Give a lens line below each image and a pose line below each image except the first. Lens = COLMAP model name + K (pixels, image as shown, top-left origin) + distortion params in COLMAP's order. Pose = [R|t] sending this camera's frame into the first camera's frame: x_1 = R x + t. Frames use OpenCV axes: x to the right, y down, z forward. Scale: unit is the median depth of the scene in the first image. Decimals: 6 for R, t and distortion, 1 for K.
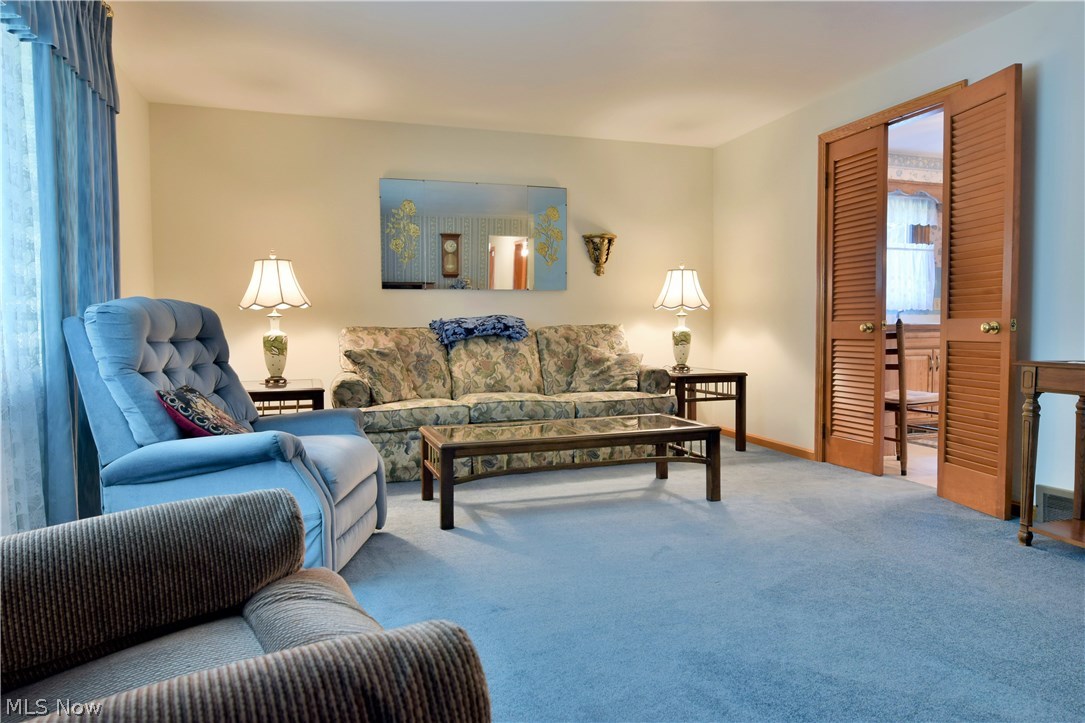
lens RADIAL K [[658.5, 0, 515.7], [0, 658.5, 364.0], [0, 0, 1]] dist [-0.015519, -0.004290]
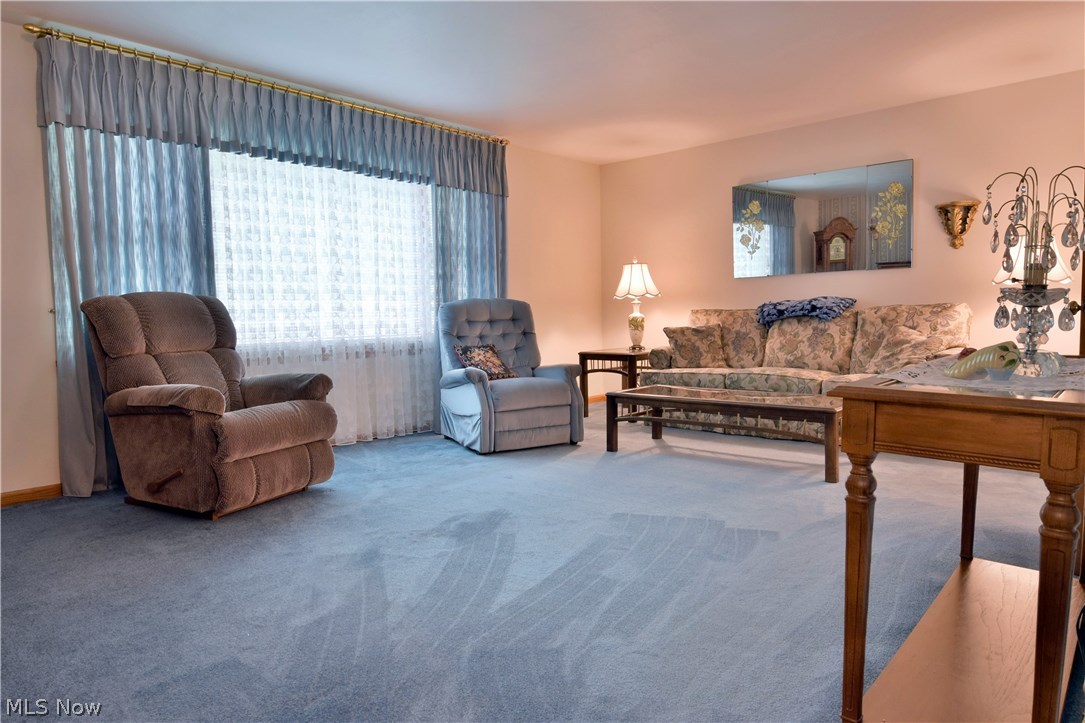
lens RADIAL K [[658.5, 0, 566.9], [0, 658.5, 361.9], [0, 0, 1]] dist [-0.015519, -0.004290]
pose [[0.520652, 0.061655, -0.851540, 1.422502], [-0.029872, 0.998094, 0.054002, -0.030127], [0.853246, -0.002679, 0.521501, 0.205006]]
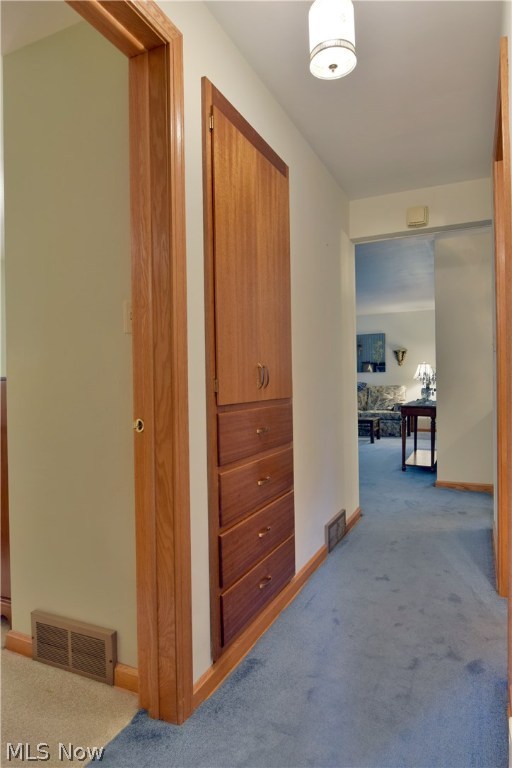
lens RADIAL K [[466.1, 0, 257.5], [0, 466.1, 382.6], [0, 0, 1]] dist [-0.015519, -0.004290]
pose [[0.738303, 0.000775, -0.674469, 2.148332], [-0.025326, 0.999326, -0.026575, -0.019509], [0.673994, 0.036702, 0.737825, -1.596493]]
